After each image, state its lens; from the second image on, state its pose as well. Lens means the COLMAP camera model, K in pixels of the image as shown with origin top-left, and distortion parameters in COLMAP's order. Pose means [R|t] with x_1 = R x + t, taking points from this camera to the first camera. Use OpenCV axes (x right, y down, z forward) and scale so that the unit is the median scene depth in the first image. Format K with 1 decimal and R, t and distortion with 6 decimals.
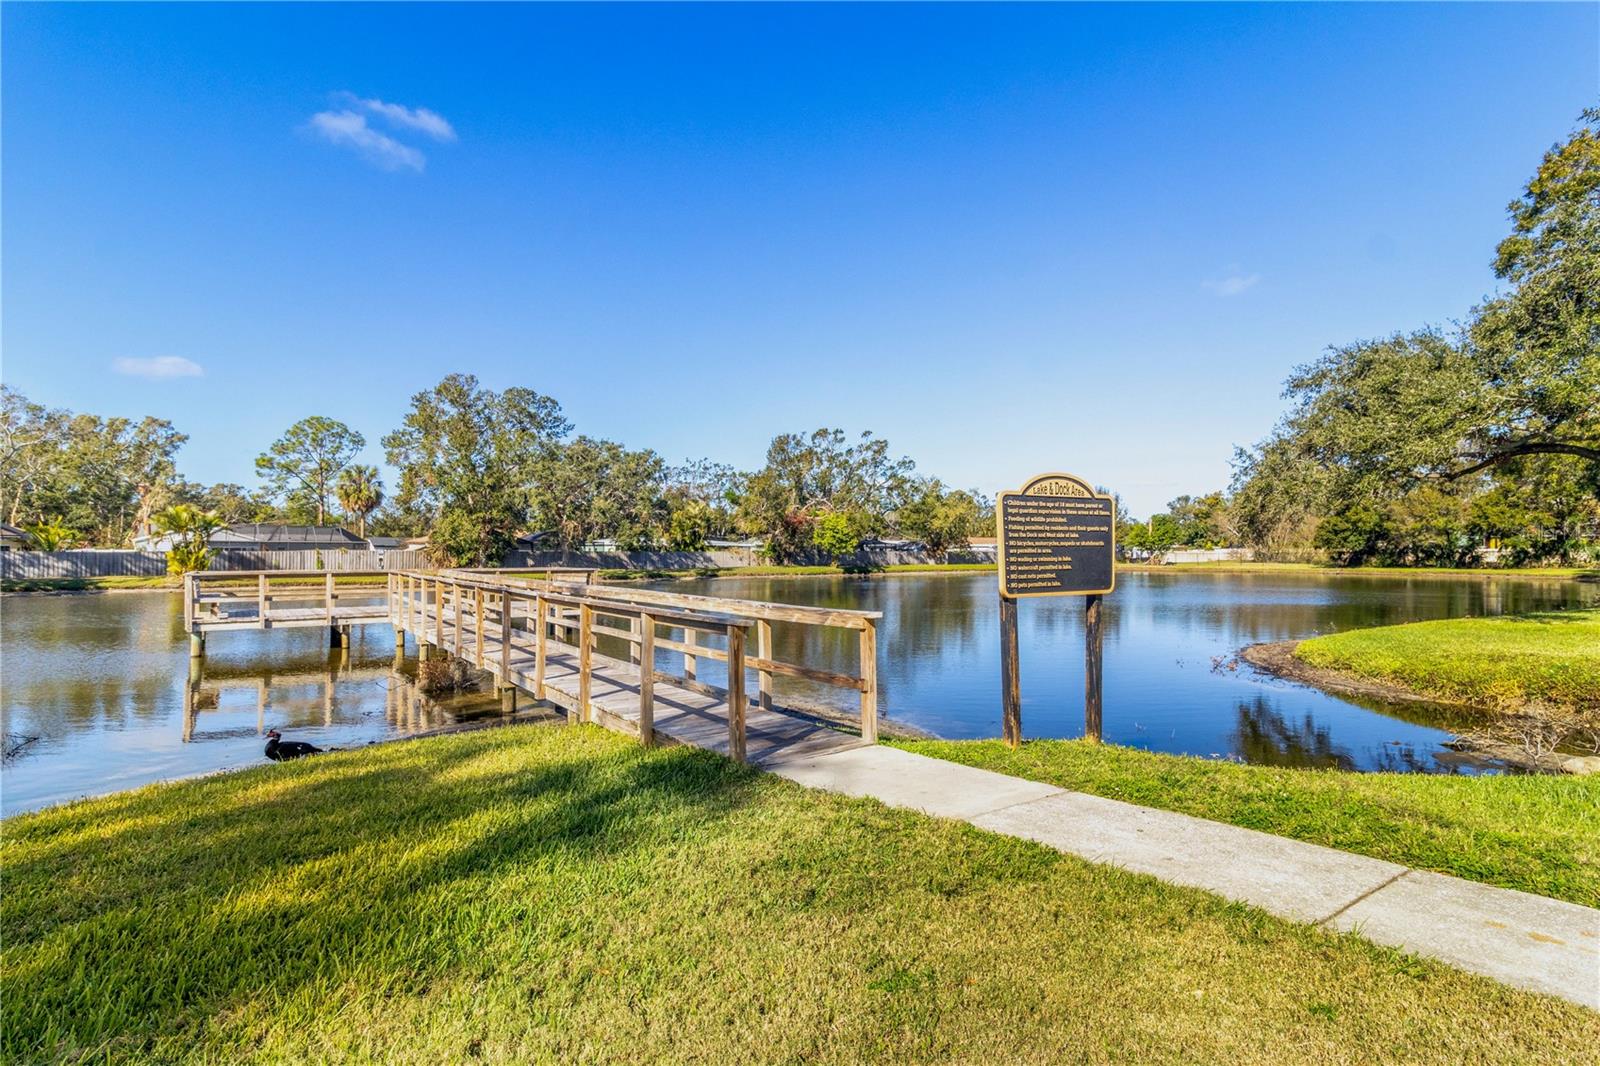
lens RADIAL K [[846.4, 0, 800.0], [0, 846.4, 533.0], [0, 0, 1]] dist [0.025776, -0.000125]
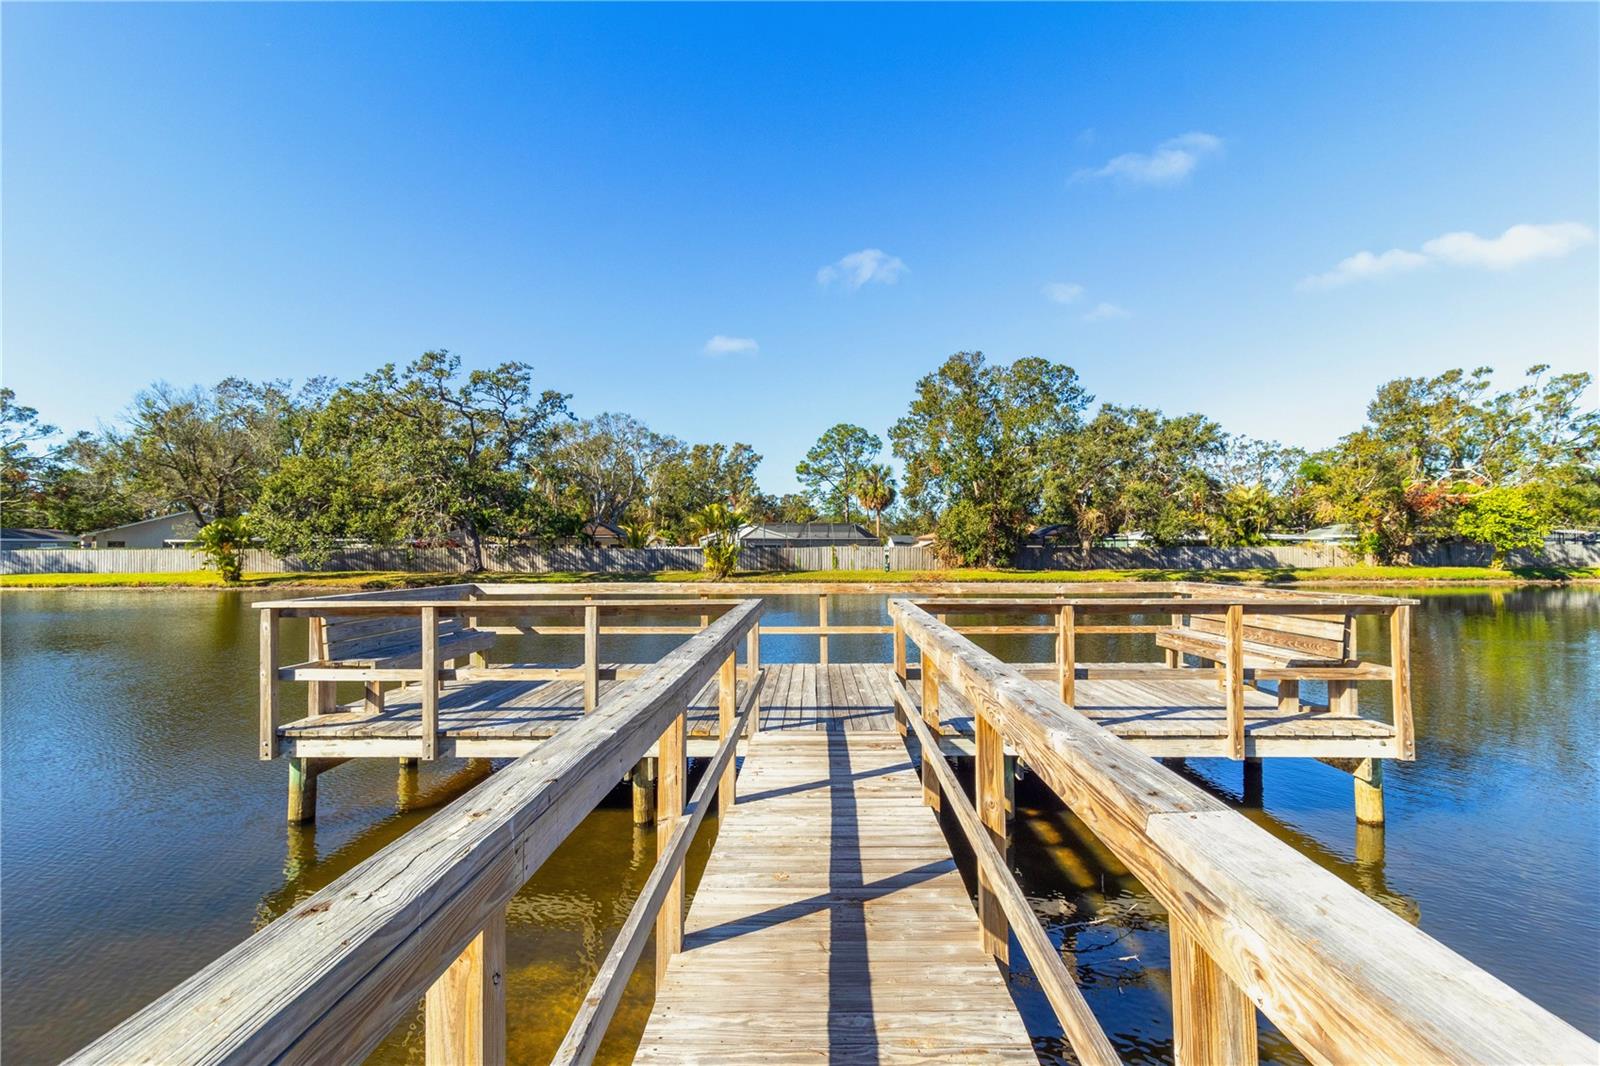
lens RADIAL K [[818.1, 0, 804.4], [0, 818.1, 550.9], [0, 0, 1]] dist [-0.000775, -0.000078]
pose [[0.837582, -0.002388, -0.546307, -0.057763], [0.016238, 0.999657, 0.020525, 0.003873], [0.546071, -0.026062, 0.837334, 0.147453]]
